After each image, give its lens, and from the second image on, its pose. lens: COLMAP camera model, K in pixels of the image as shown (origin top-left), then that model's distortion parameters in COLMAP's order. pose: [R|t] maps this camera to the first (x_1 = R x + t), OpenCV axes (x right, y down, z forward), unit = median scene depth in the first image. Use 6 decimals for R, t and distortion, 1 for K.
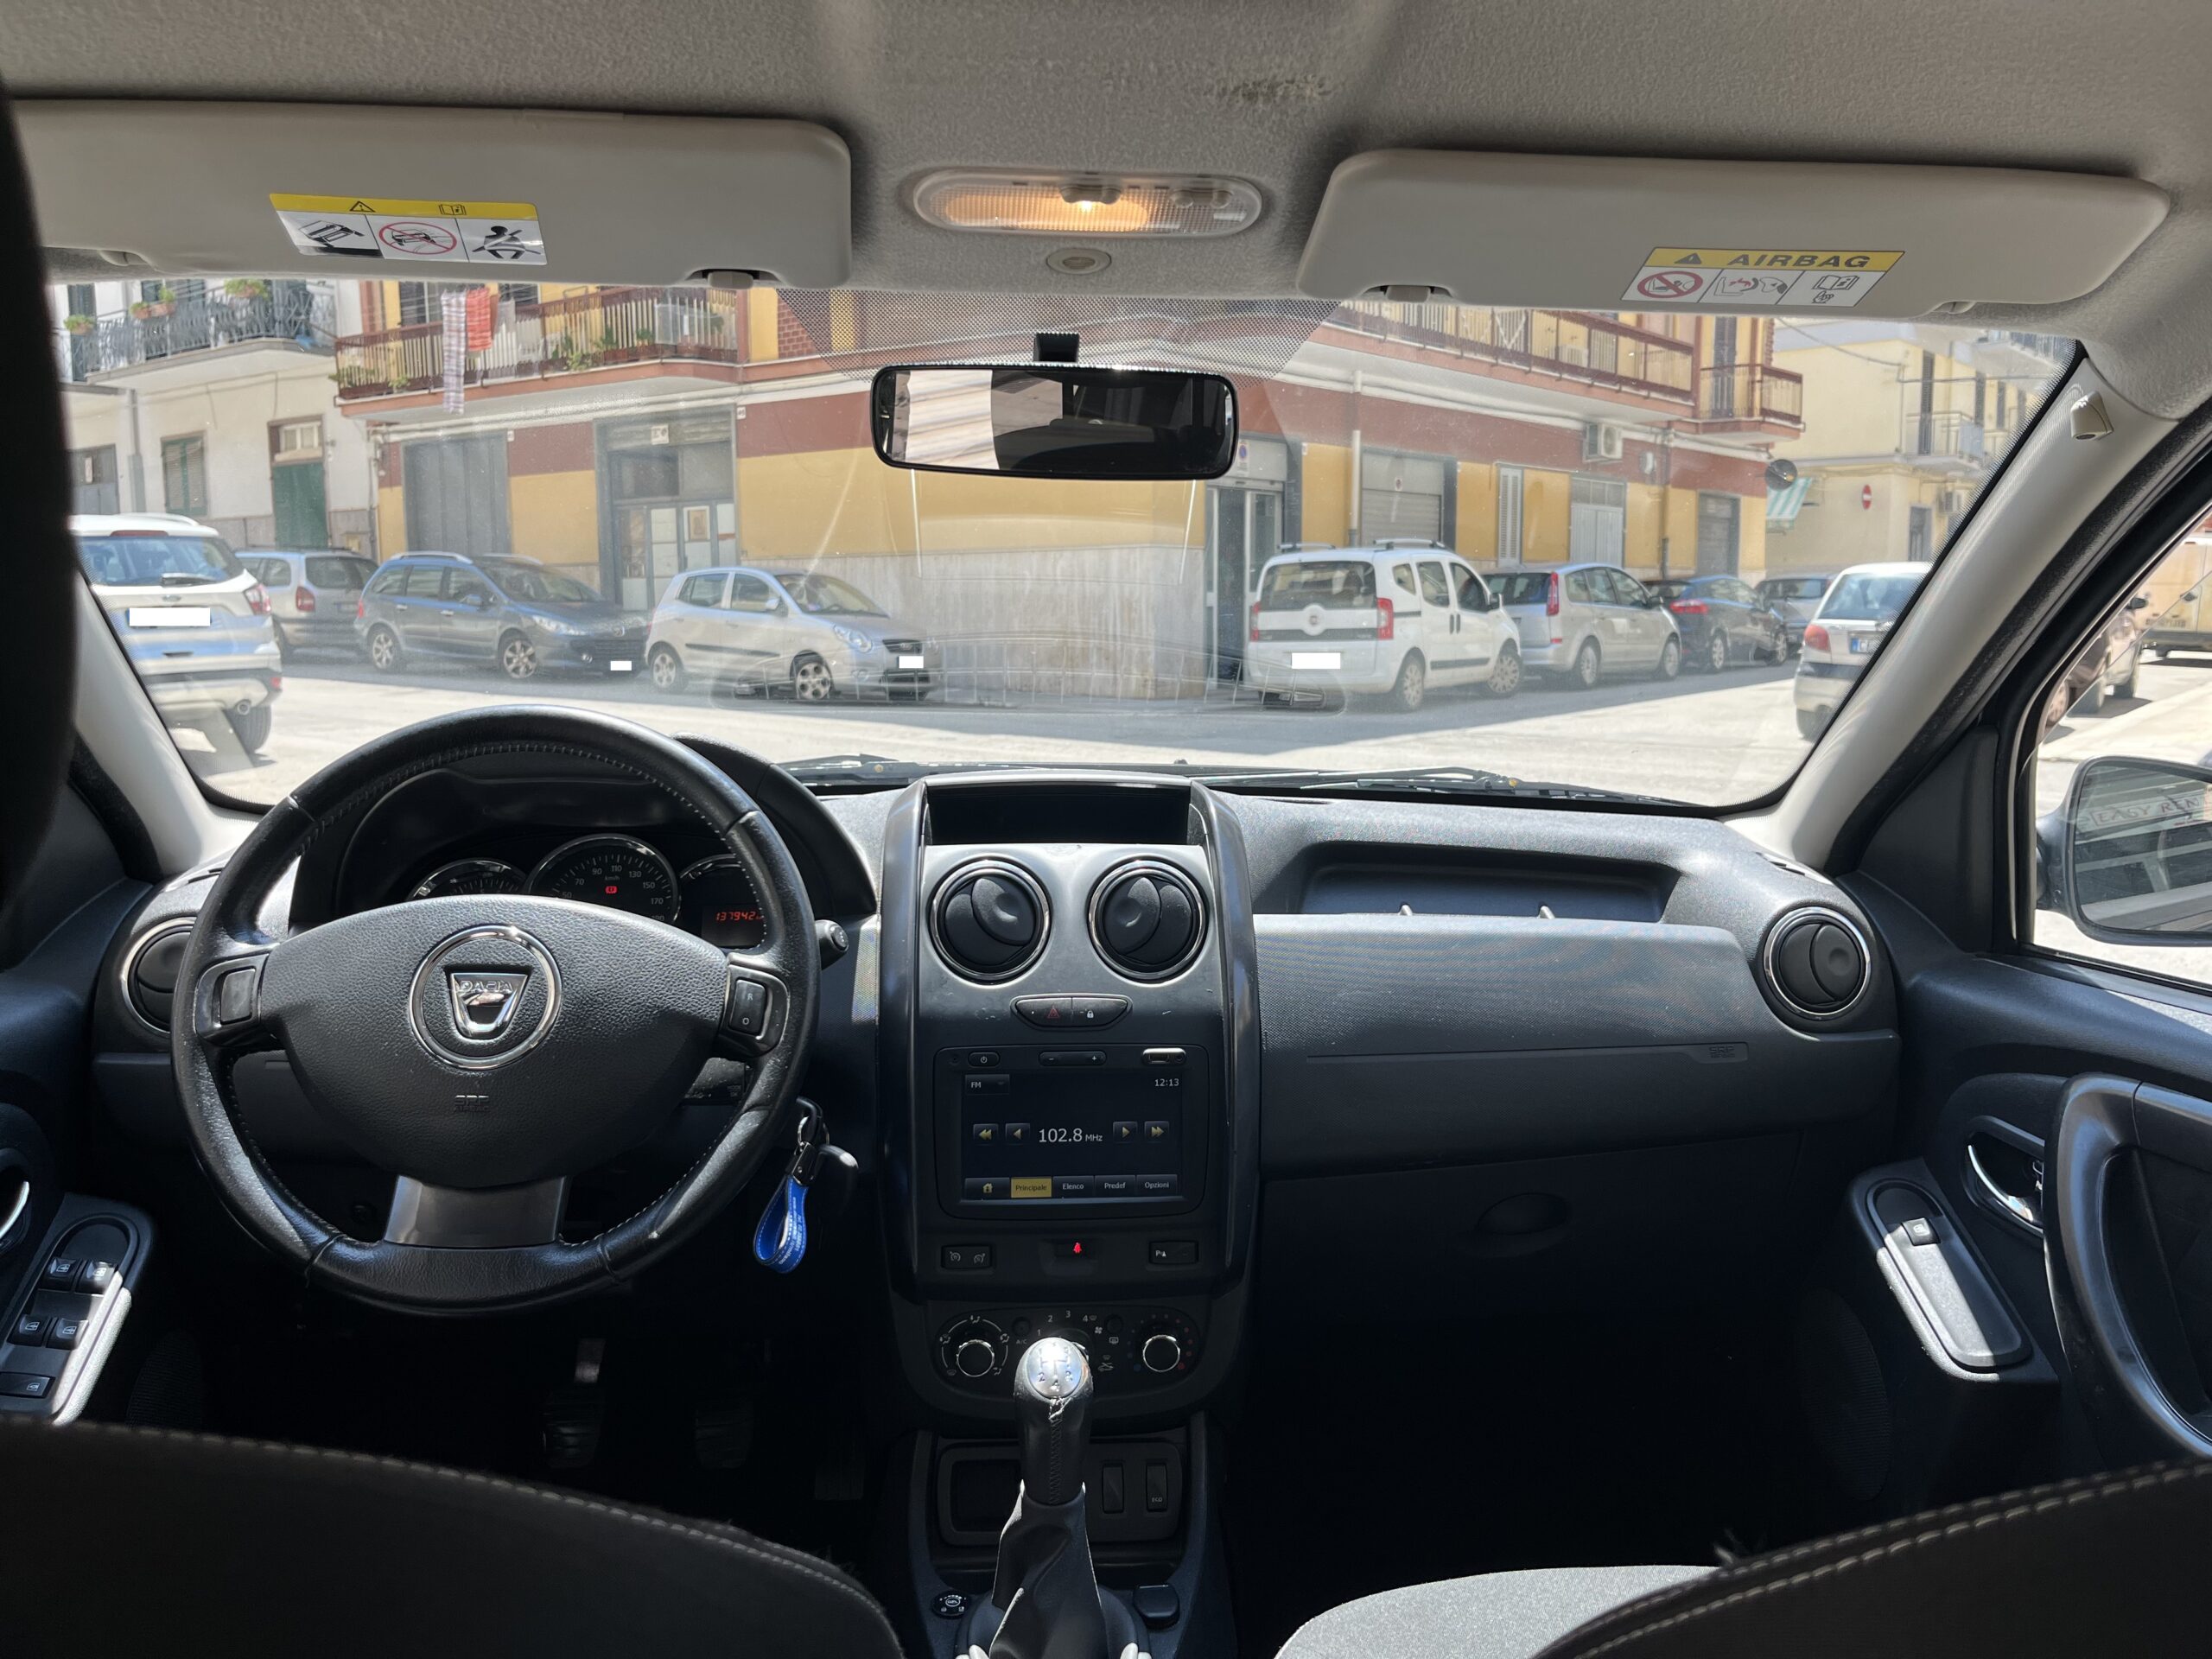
lens RADIAL K [[1717.5, 0, 1095.2], [0, 1717.5, 778.3], [0, 0, 1]] dist [0.010295, -0.005069]
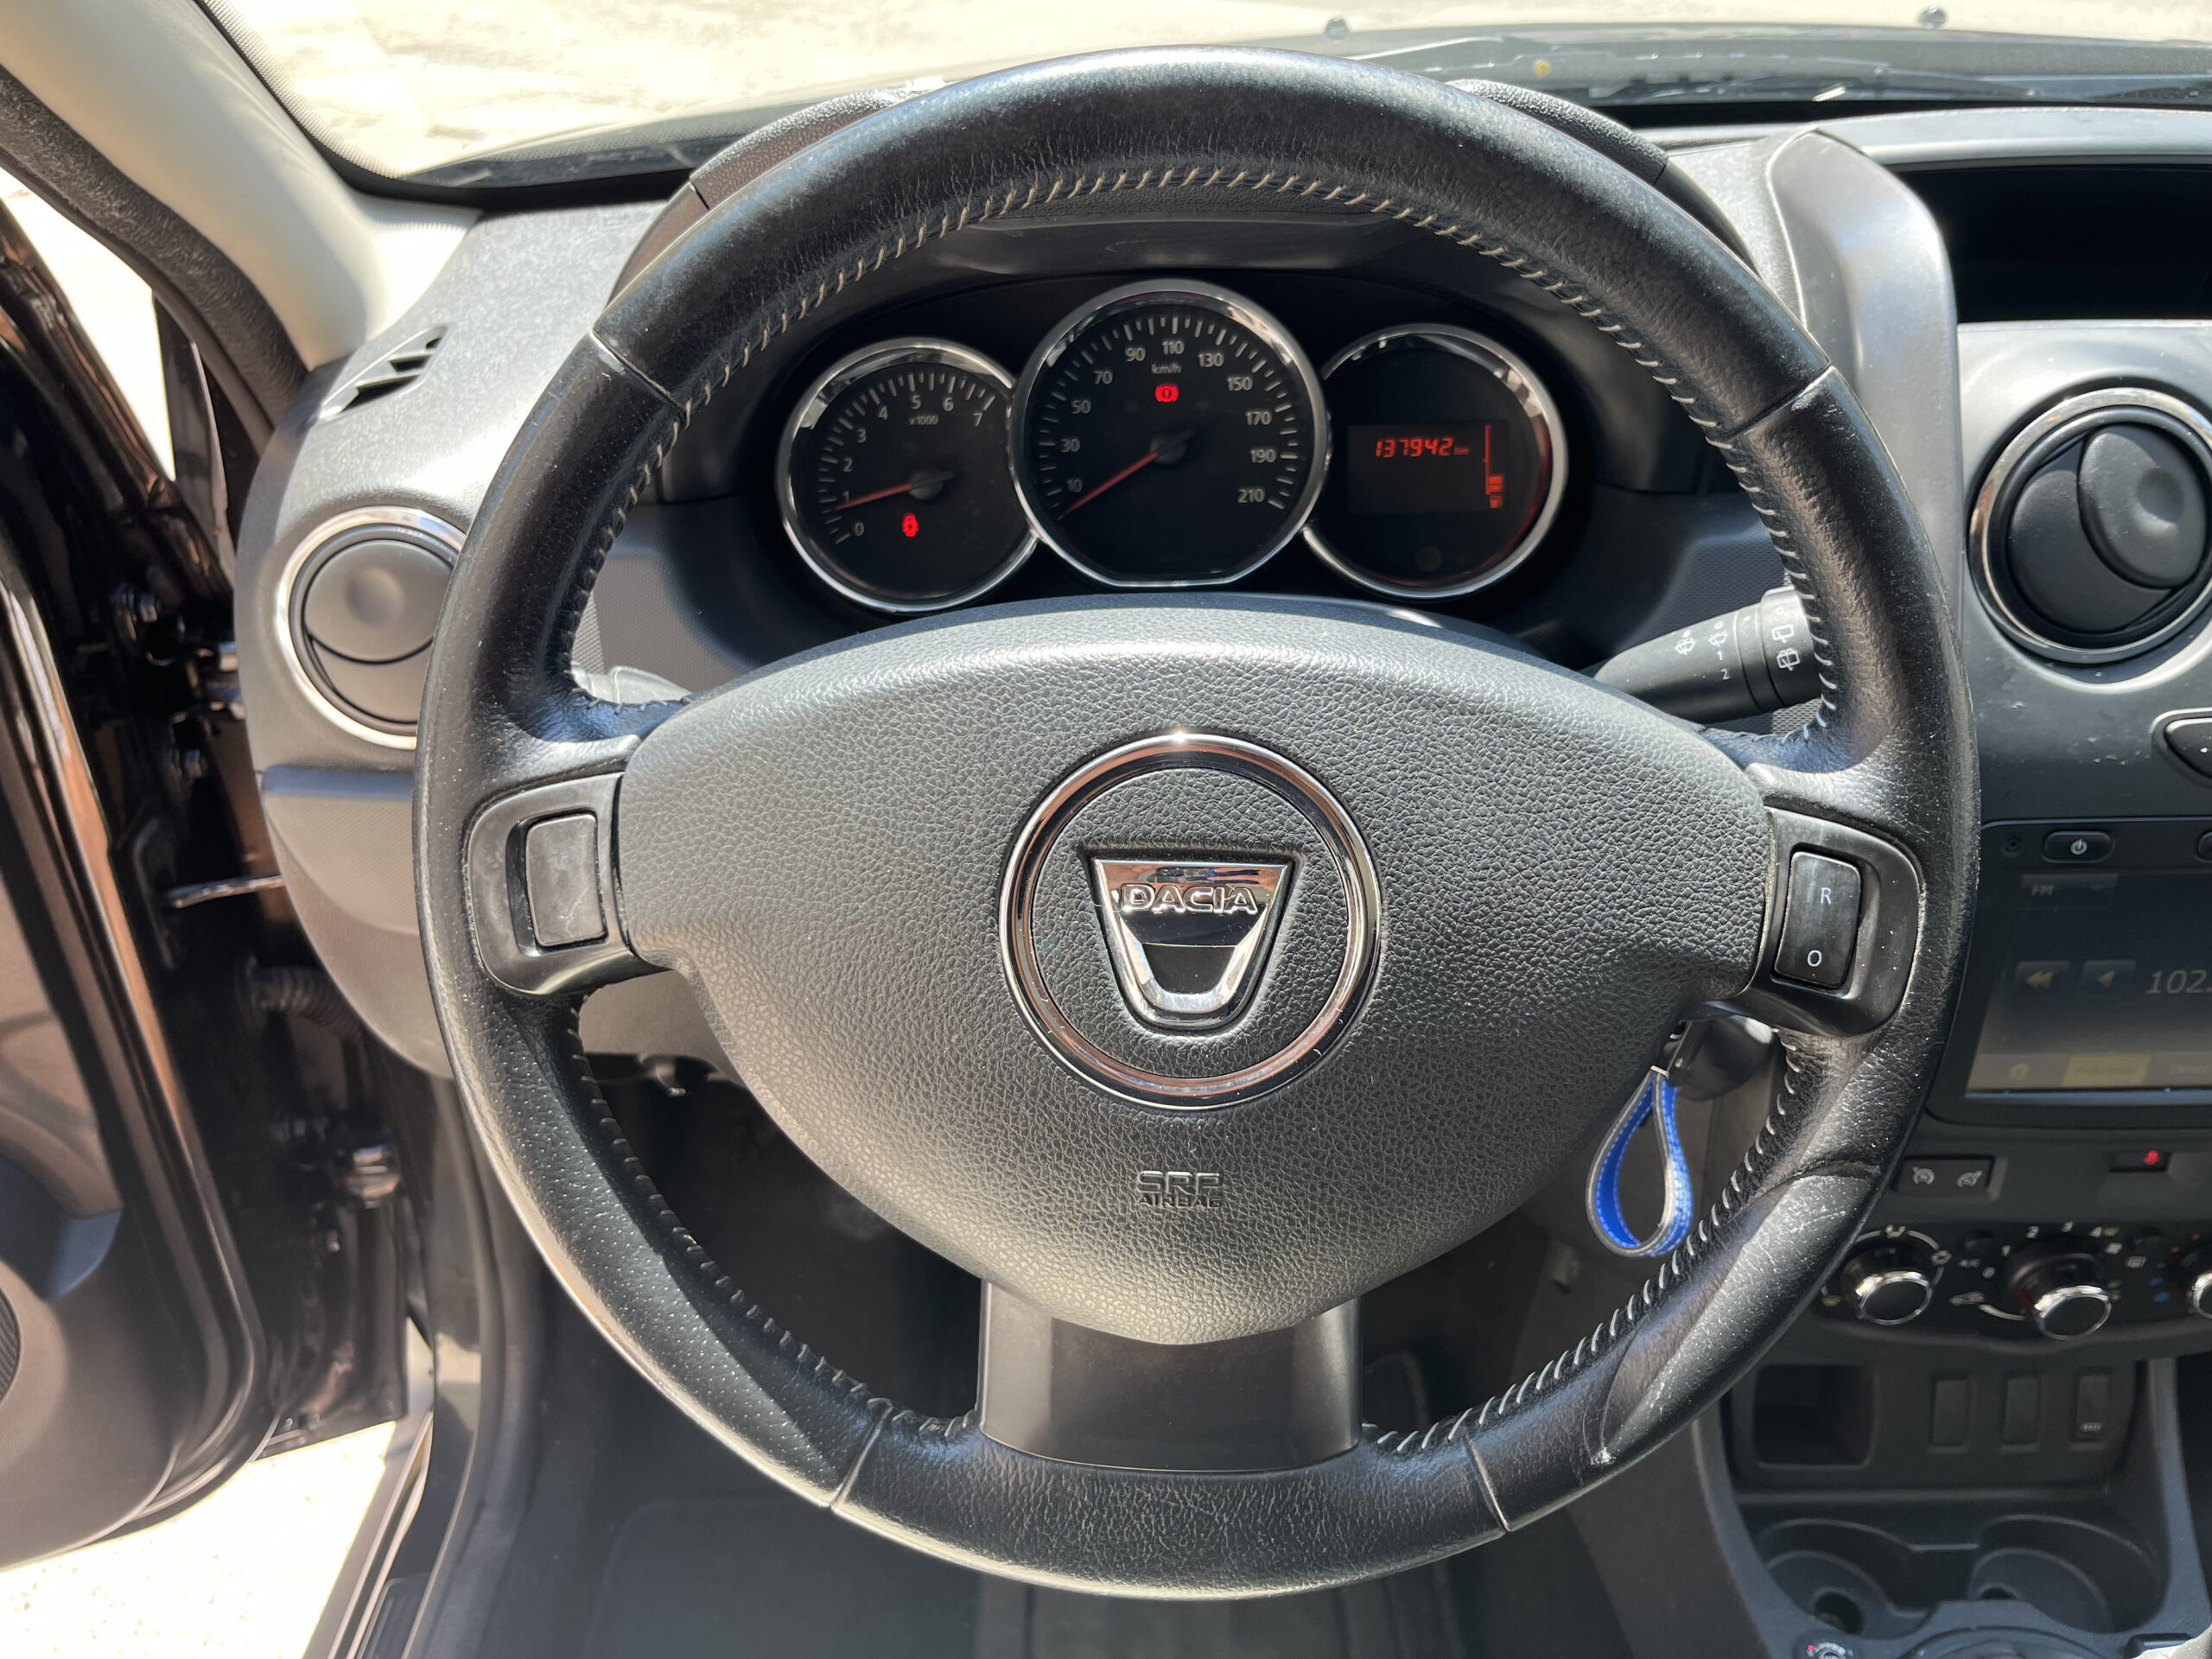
lens RADIAL K [[1667.9, 0, 1079.8], [0, 1667.9, 816.5], [0, 0, 1]] dist [0.097107, -0.137347]
pose [[0.995578, 0.030601, -0.088817, -0.293660], [0.013962, 0.886754, 0.462030, -0.059694], [0.092897, -0.461227, 0.882406, 0.572363]]
